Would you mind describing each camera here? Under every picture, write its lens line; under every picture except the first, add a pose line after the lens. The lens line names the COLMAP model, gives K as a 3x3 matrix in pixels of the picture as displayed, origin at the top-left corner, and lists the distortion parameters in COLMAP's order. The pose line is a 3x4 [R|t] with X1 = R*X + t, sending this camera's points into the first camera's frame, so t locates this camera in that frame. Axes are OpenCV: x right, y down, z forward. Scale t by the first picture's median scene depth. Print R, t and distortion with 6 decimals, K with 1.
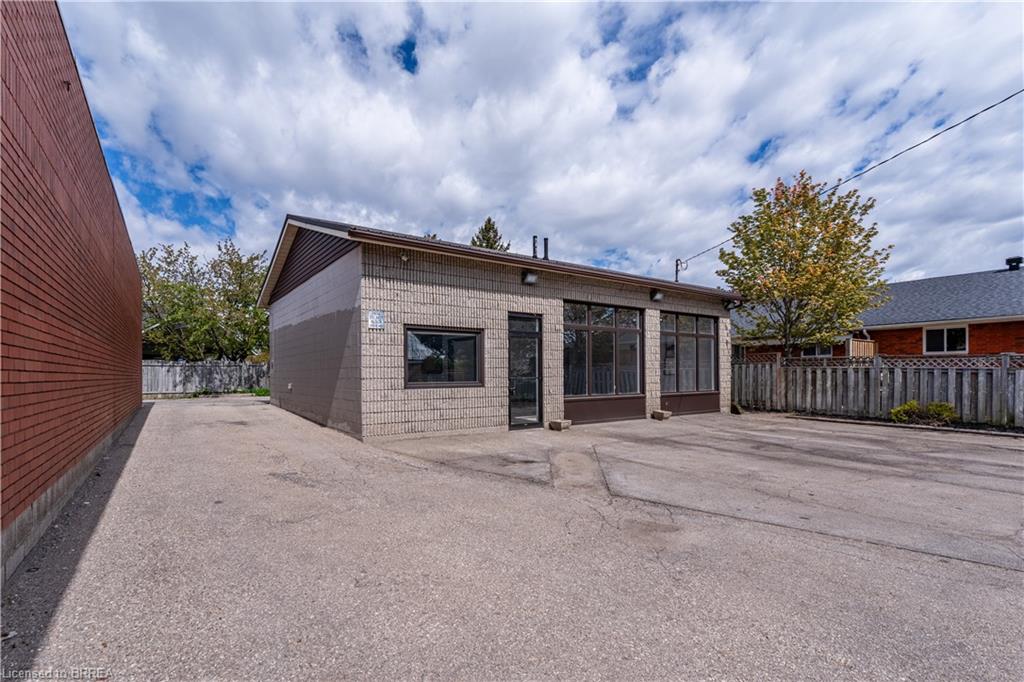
lens RADIAL K [[407.0, 0, 513.6], [0, 407.0, 343.3], [0, 0, 1]] dist [-0.001652, -0.000170]
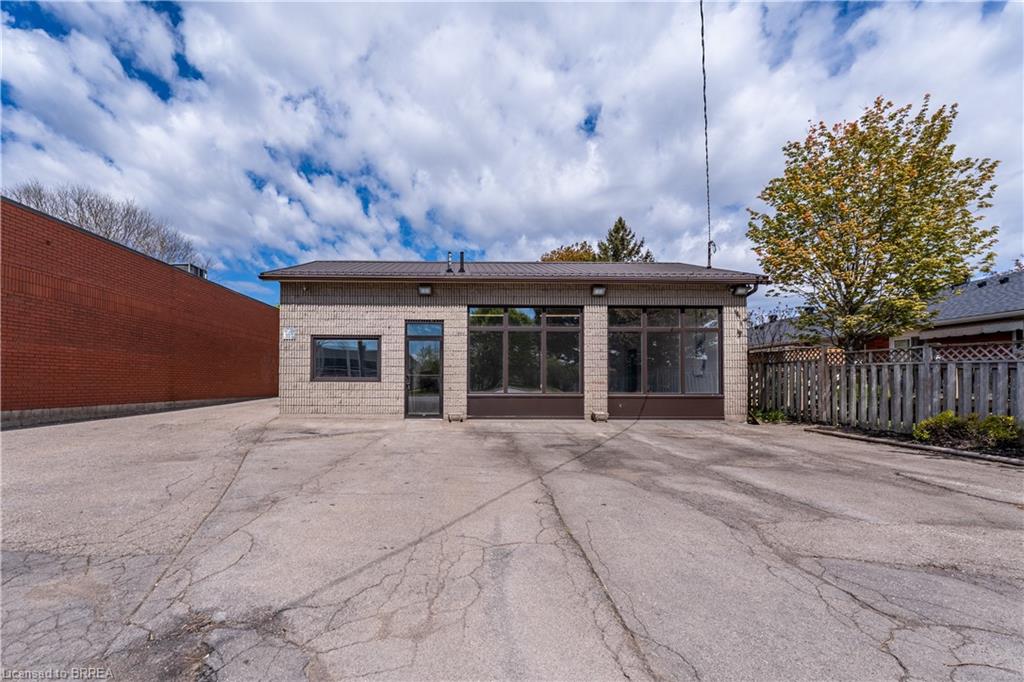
lens RADIAL K [[417.4, 0, 512.0], [0, 417.4, 341.0], [0, 0, 1]] dist [-0.000215, 0.000003]
pose [[0.875189, -0.041755, -0.481976, 0.784923], [0.030433, 0.999047, -0.031289, 0.029728], [0.482824, 0.012715, 0.875625, 0.061168]]
